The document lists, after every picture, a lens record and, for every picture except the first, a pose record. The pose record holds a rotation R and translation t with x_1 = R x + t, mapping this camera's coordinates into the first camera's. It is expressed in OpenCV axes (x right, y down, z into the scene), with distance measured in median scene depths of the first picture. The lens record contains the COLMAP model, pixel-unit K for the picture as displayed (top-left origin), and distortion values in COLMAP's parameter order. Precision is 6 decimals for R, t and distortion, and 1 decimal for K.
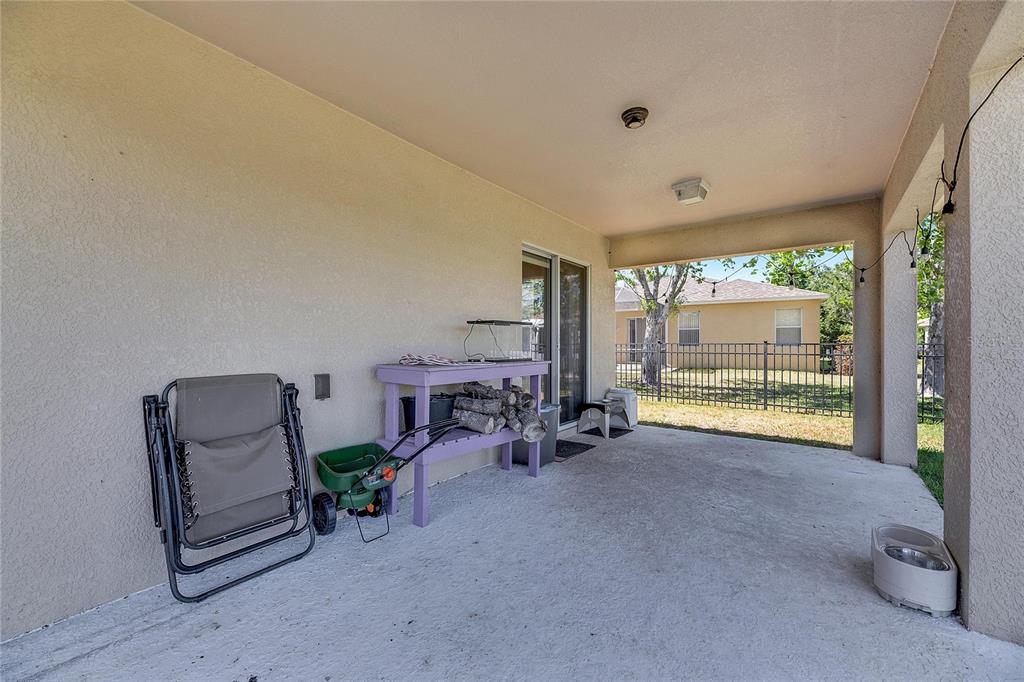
lens RADIAL K [[411.3, 0, 514.0], [0, 411.3, 346.5], [0, 0, 1]] dist [0.000562, -0.000270]
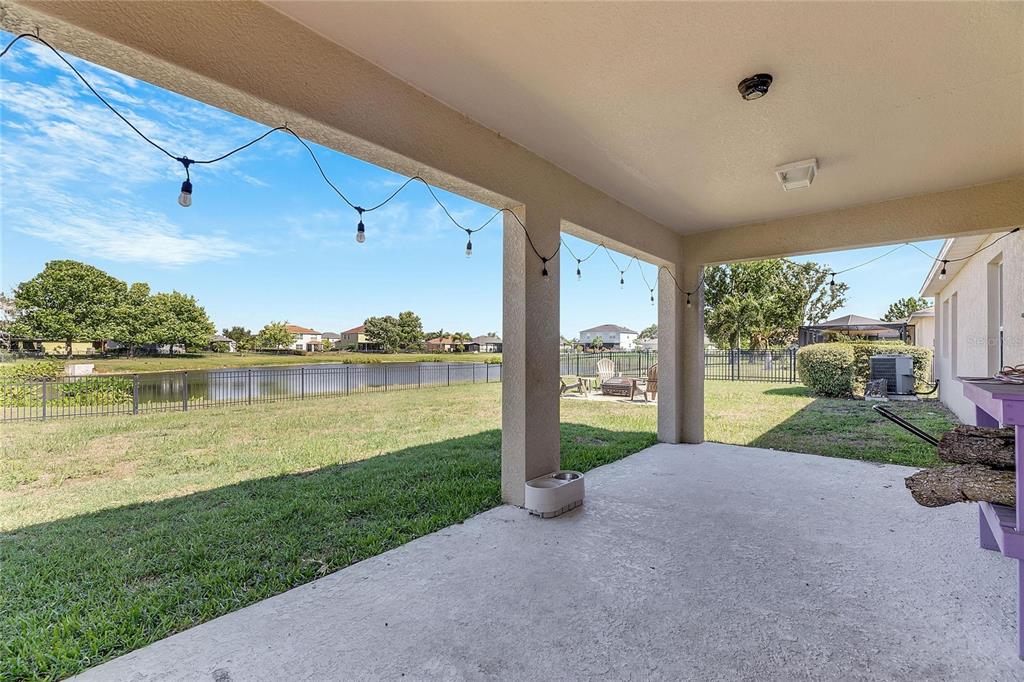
lens RADIAL K [[422.9, 0, 513.1], [0, 422.9, 344.7], [0, 0, 1]] dist [-0.000011, -0.000010]
pose [[-0.996464, -0.001963, 0.084000, 0.648221], [-0.002166, 0.999995, -0.002321, -0.018604], [-0.083995, -0.002495, -0.996463, 1.722635]]
